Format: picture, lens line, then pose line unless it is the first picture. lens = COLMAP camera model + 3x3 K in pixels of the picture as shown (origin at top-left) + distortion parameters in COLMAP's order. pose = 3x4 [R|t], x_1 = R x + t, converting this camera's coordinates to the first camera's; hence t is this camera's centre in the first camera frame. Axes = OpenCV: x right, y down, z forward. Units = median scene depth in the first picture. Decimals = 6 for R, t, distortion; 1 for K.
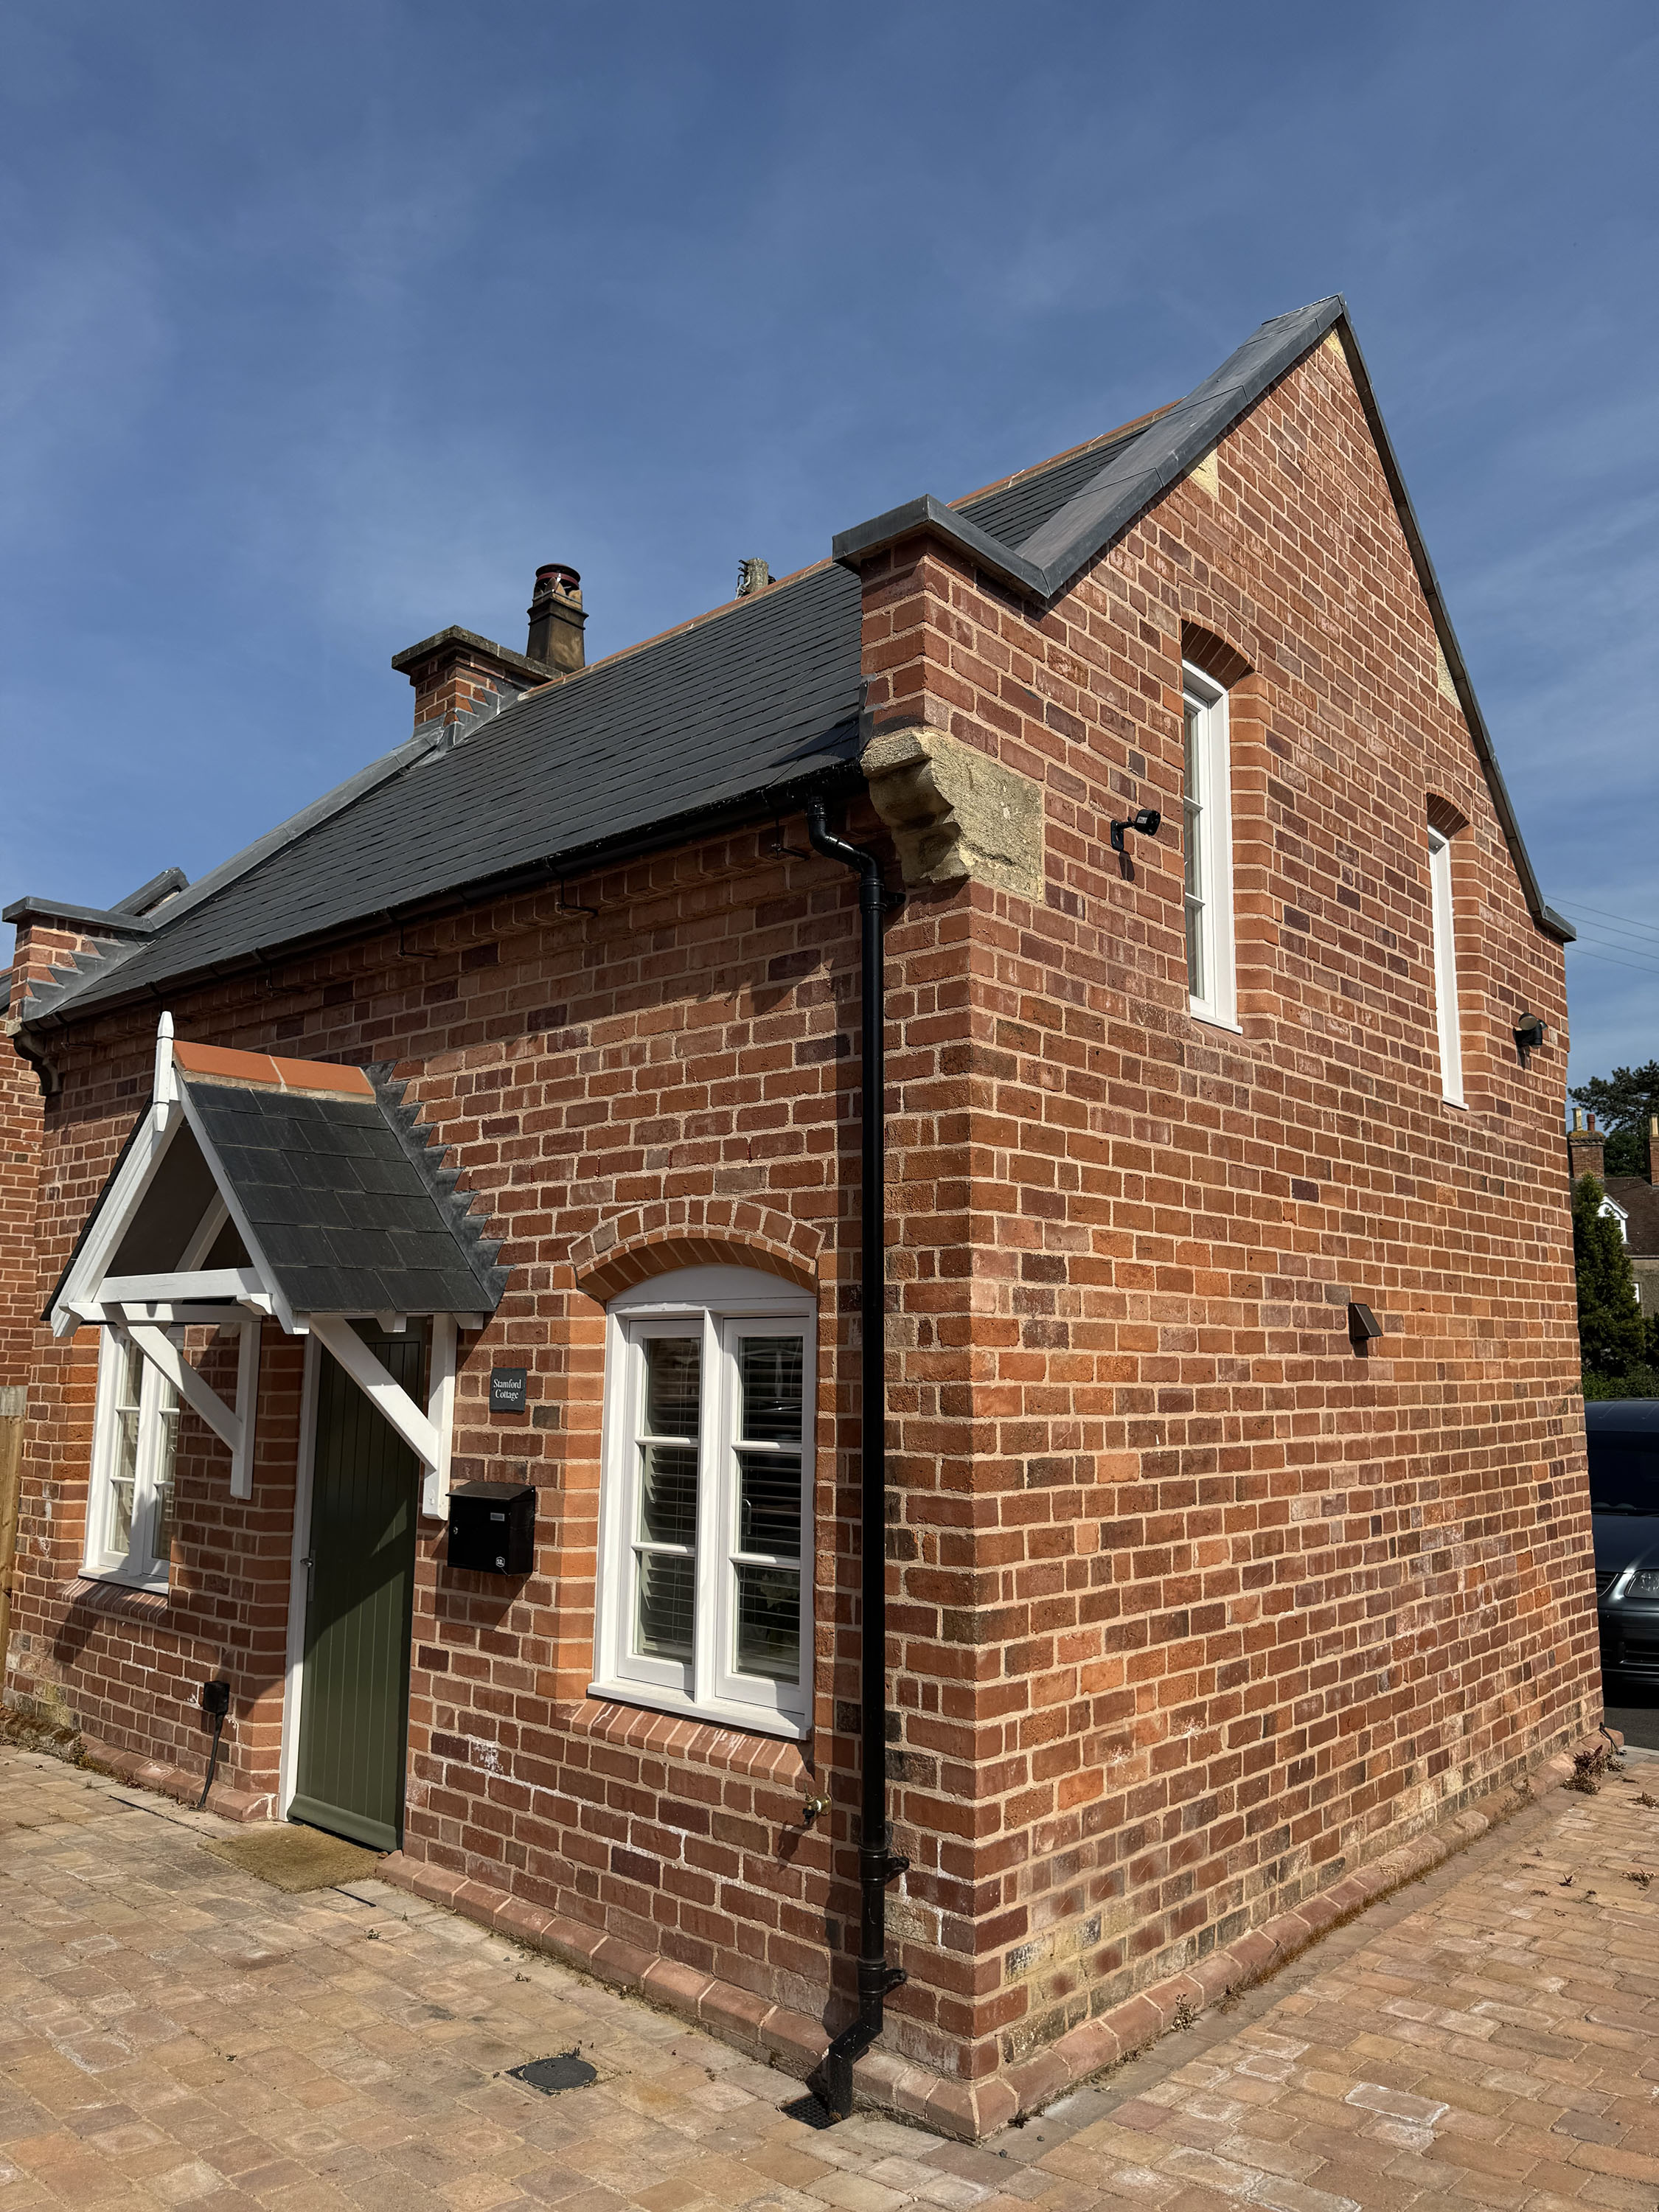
lens RADIAL K [[1557.7, 0, 829.5], [0, 1557.7, 1106.0], [0, 0, 1]] dist [0.032501, -0.081510]
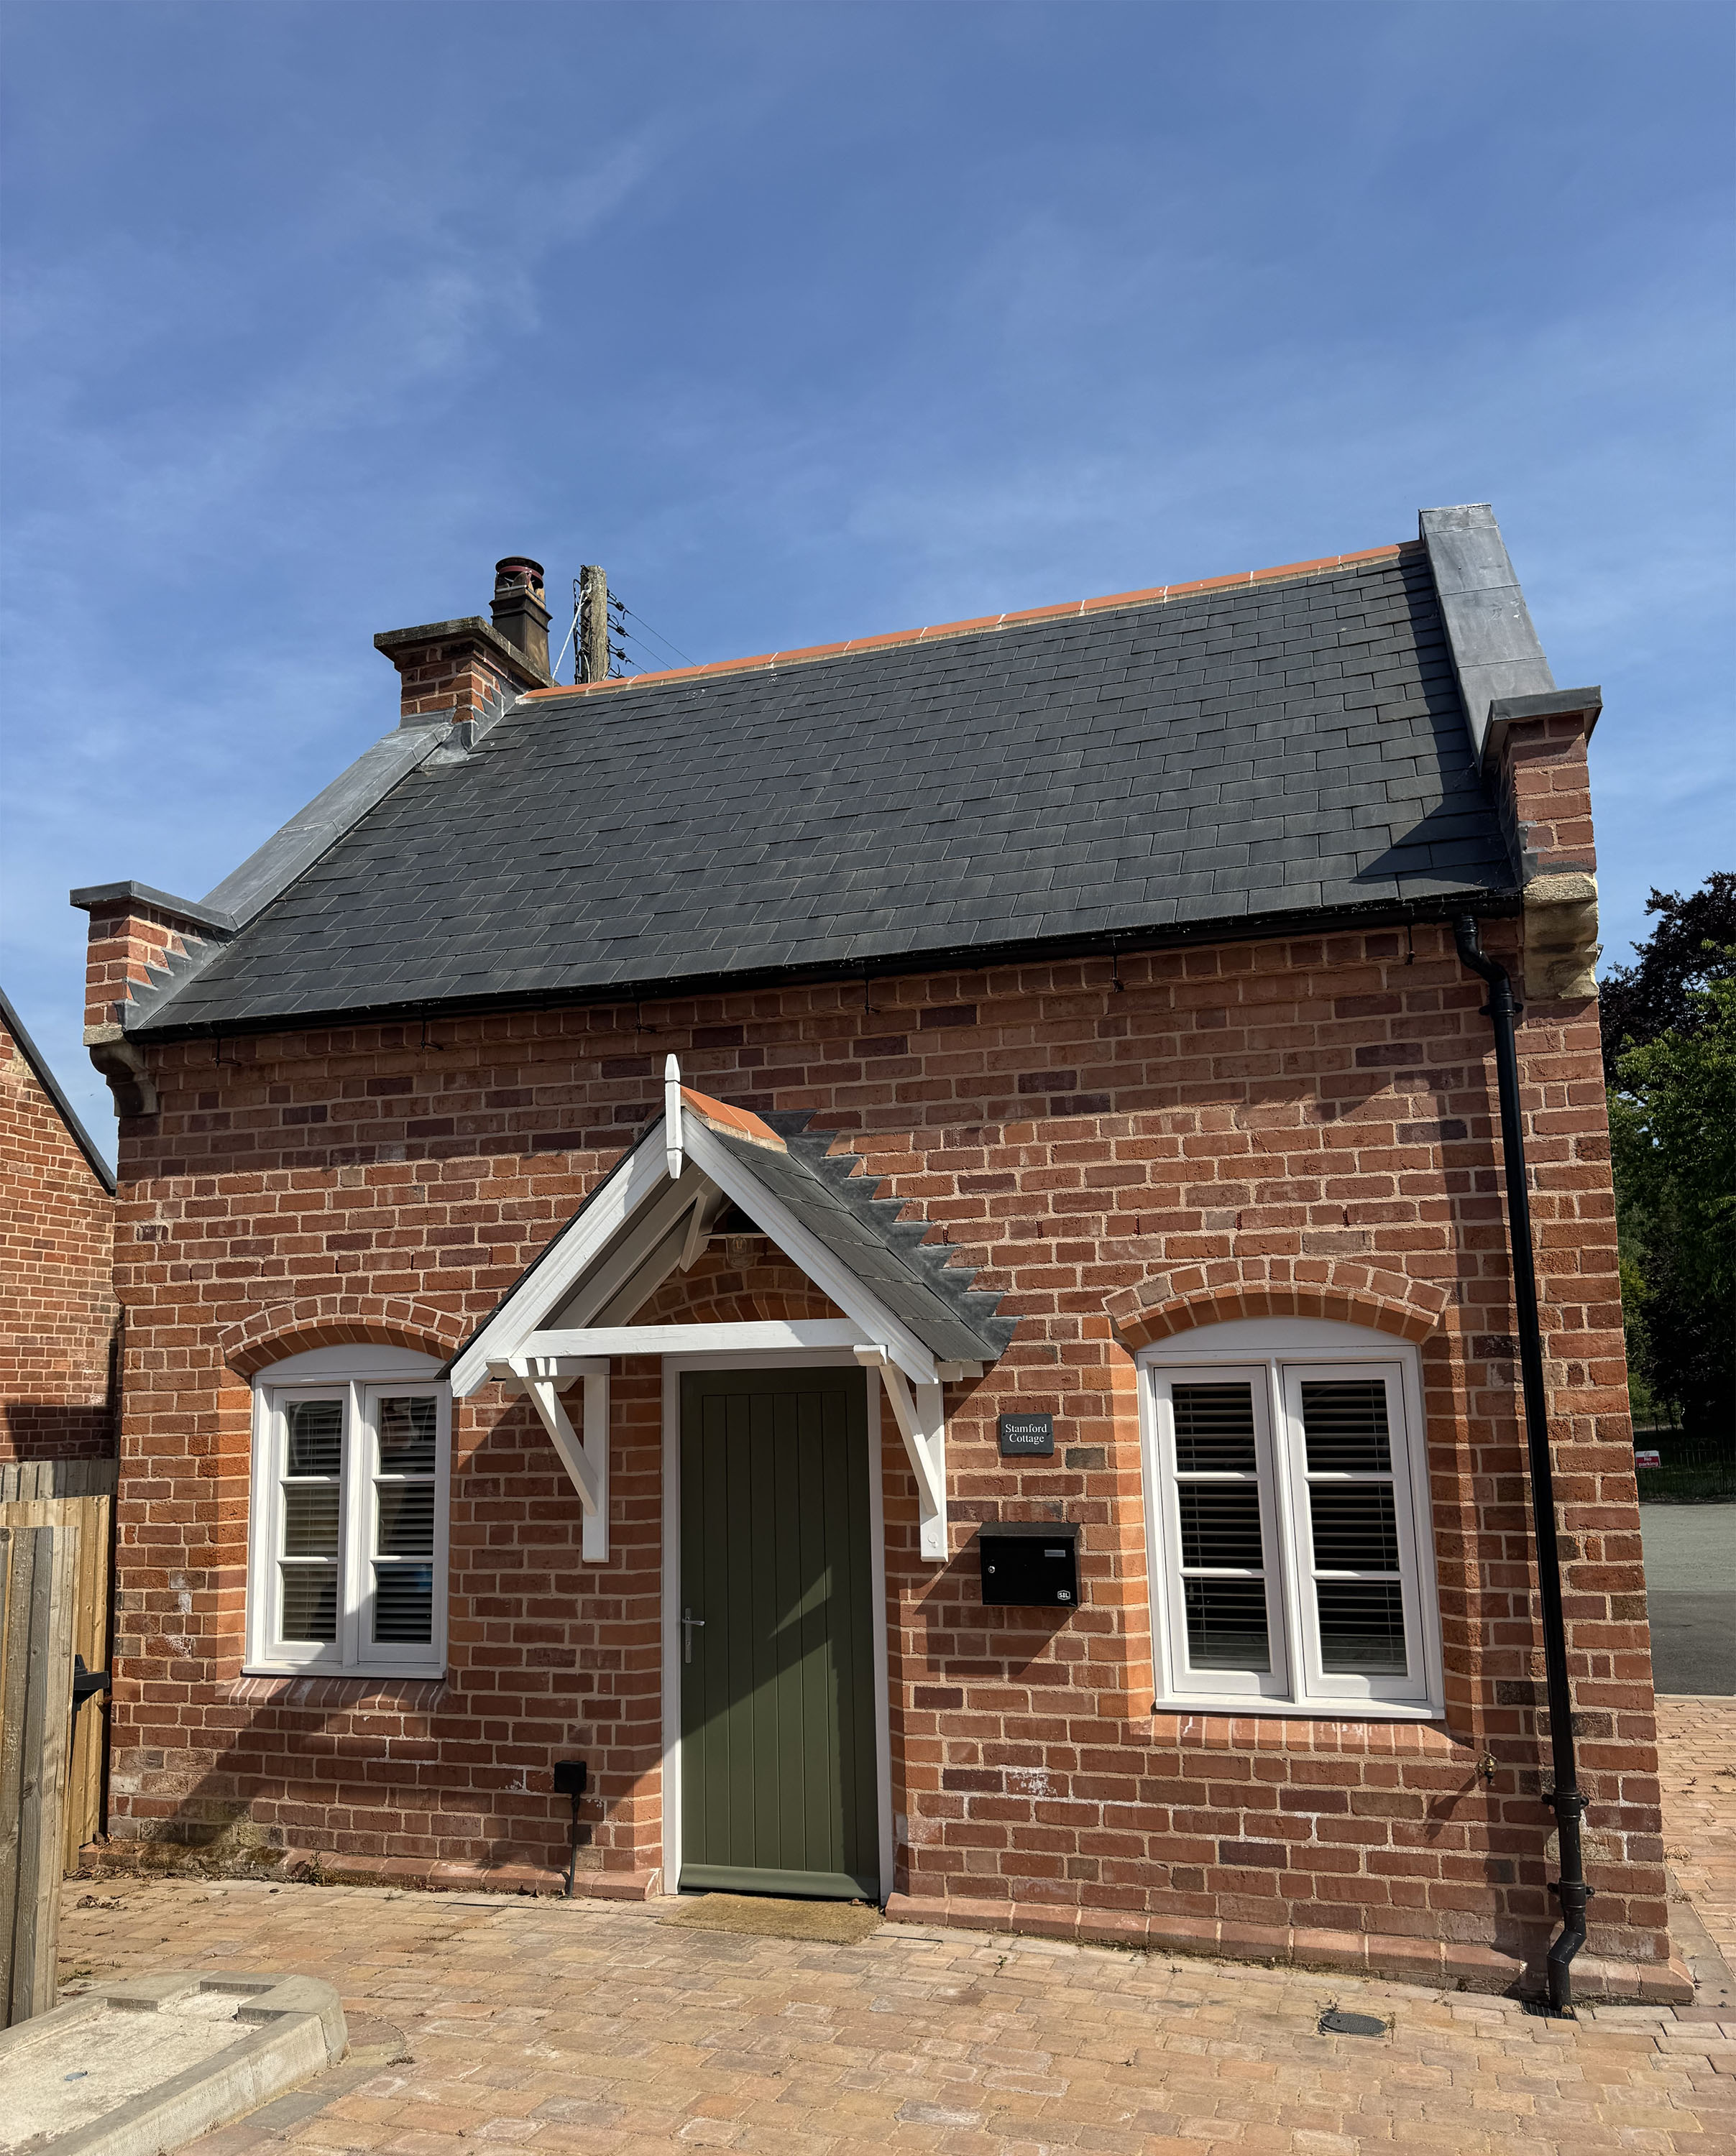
lens RADIAL K [[1648.7, 0, 864.9], [0, 1648.7, 1161.3], [0, 0, 1]] dist [0.060781, -0.109924]
pose [[0.916340, 0.033572, 0.398991, -0.790099], [-0.038645, 0.999242, 0.004674, -0.003448], [-0.398532, -0.019702, 0.916943, 0.026753]]
